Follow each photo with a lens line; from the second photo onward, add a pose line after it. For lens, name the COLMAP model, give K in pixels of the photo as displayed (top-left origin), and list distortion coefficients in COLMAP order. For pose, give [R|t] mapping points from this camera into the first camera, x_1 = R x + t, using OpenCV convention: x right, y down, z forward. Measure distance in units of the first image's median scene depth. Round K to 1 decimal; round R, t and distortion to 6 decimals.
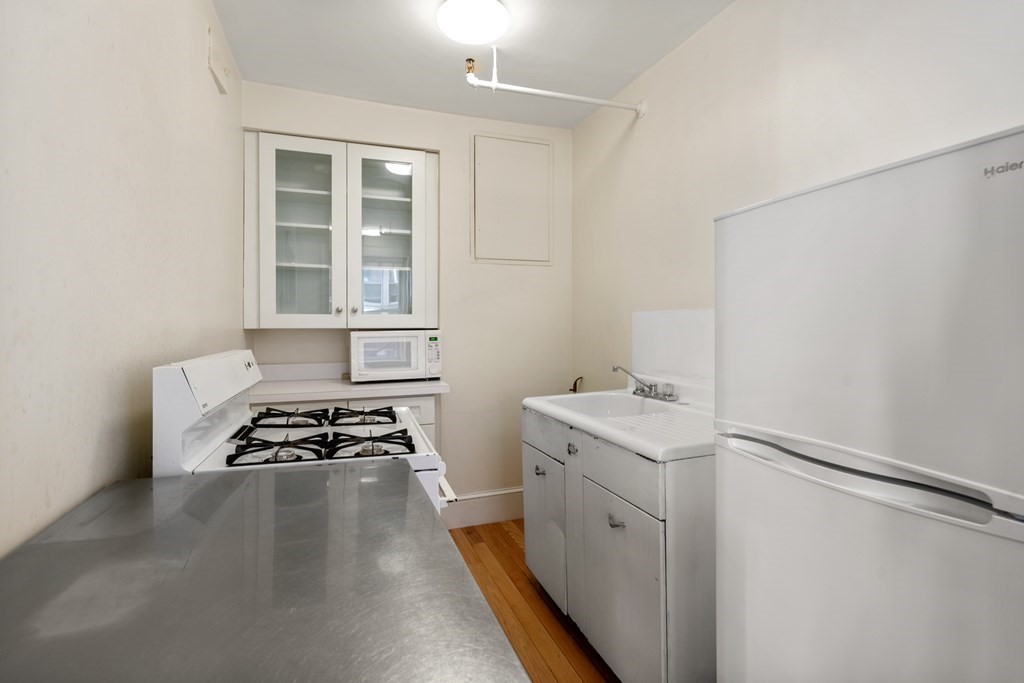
lens RADIAL K [[498.2, 0, 511.0], [0, 498.2, 328.4], [0, 0, 1]] dist [-0.001772, -0.000215]
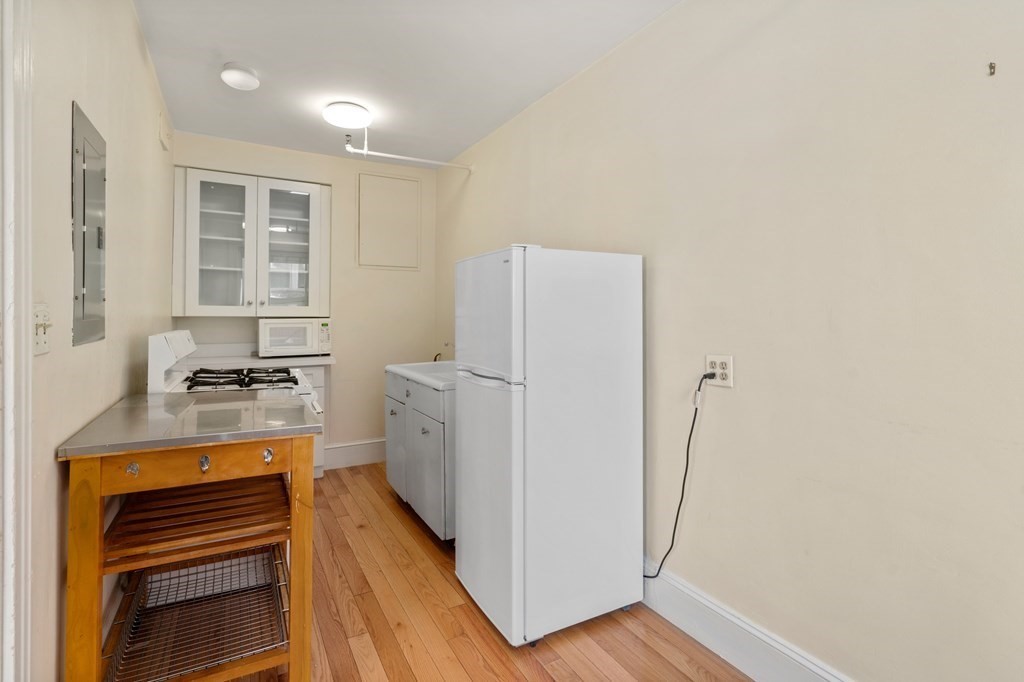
lens RADIAL K [[497.0, 0, 510.2], [0, 497.0, 312.8], [0, 0, 1]] dist [0.001381, 0.000572]
pose [[0.987091, 0.007855, 0.159966, 0.130852], [-0.005916, 0.999903, -0.012591, 0.002603], [-0.160049, 0.011482, 0.987042, -0.429657]]
